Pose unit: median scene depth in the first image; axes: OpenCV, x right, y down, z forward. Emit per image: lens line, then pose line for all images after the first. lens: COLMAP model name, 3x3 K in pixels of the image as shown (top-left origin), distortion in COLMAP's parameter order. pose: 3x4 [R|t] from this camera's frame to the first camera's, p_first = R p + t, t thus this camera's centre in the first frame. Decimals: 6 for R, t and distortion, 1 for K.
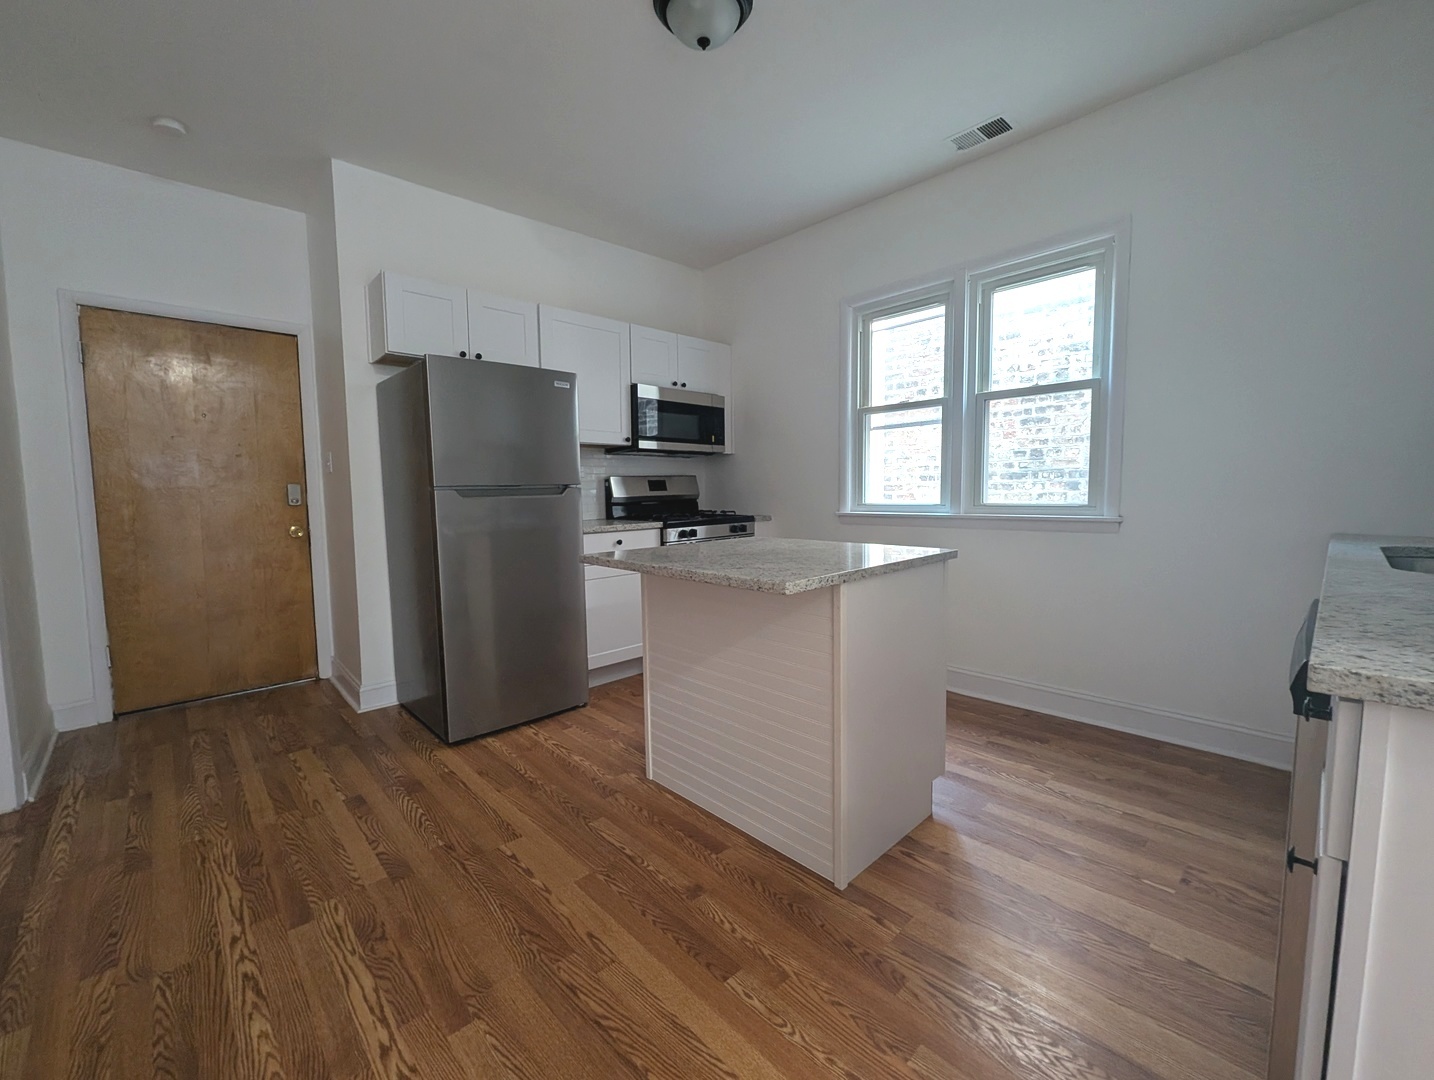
lens RADIAL K [[586.9, 0, 716.4], [0, 586.9, 560.2], [0, 0, 1]] dist [-0.009181, -0.000444]
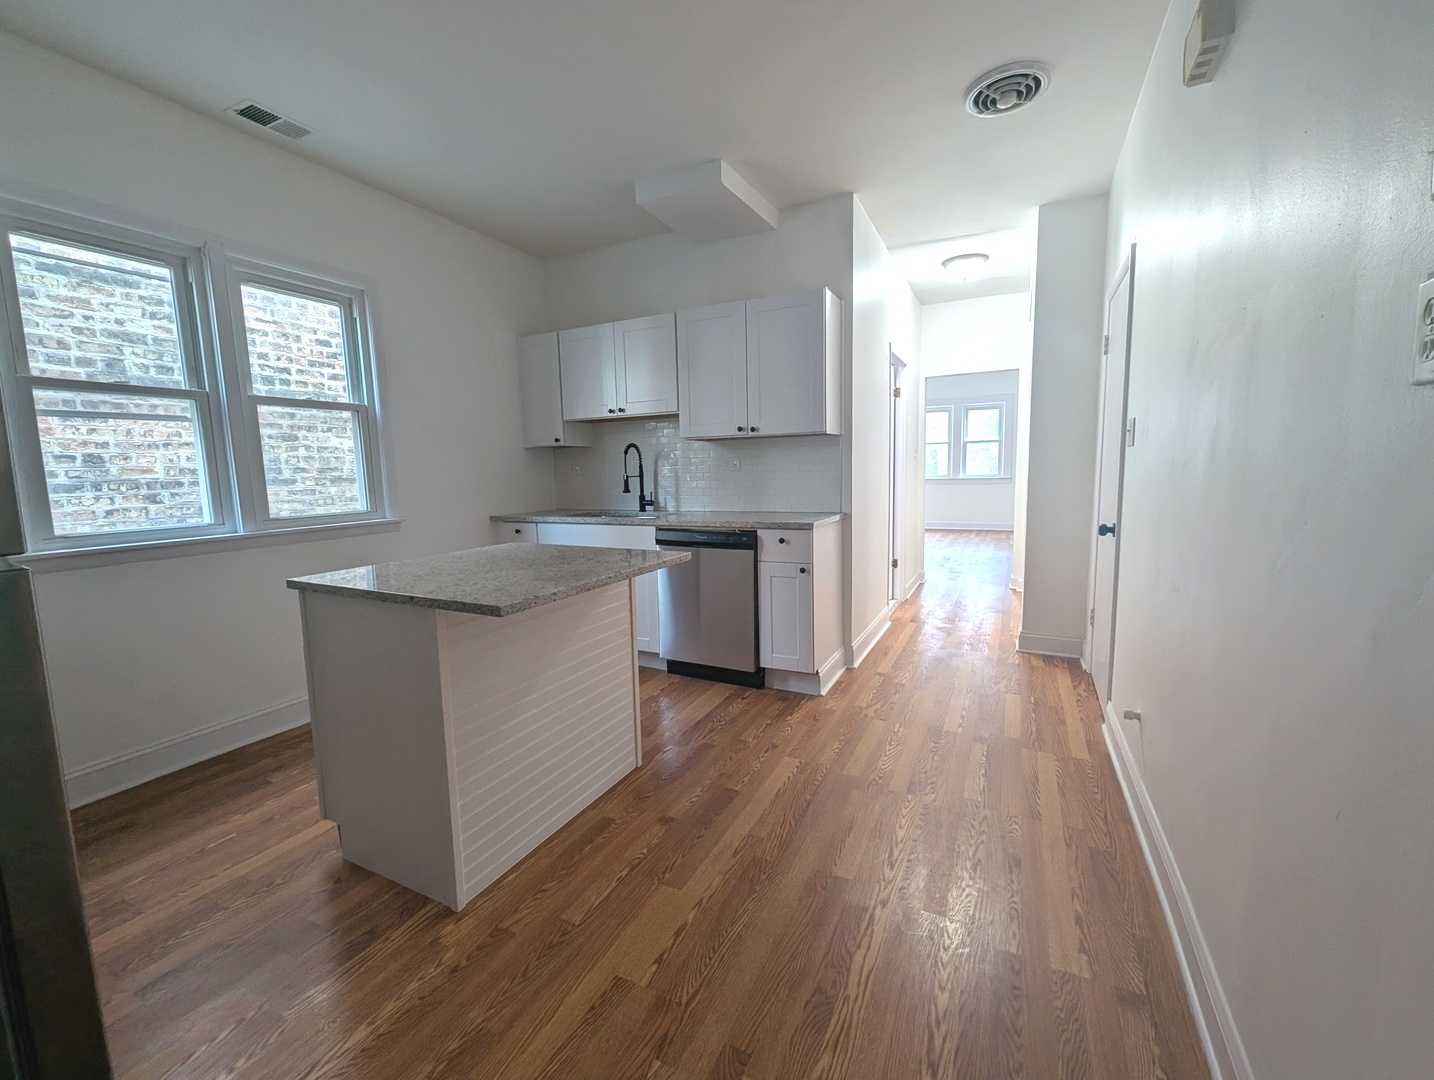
lens RADIAL K [[631.3, 0, 718.2], [0, 631.3, 550.9], [0, 0, 1]] dist [-0.001022, -0.000171]
pose [[-0.361590, -0.101868, 0.926755, -0.672932], [0.141617, 0.976478, 0.162588, -0.101681], [-0.921519, 0.190034, -0.338659, 0.666464]]
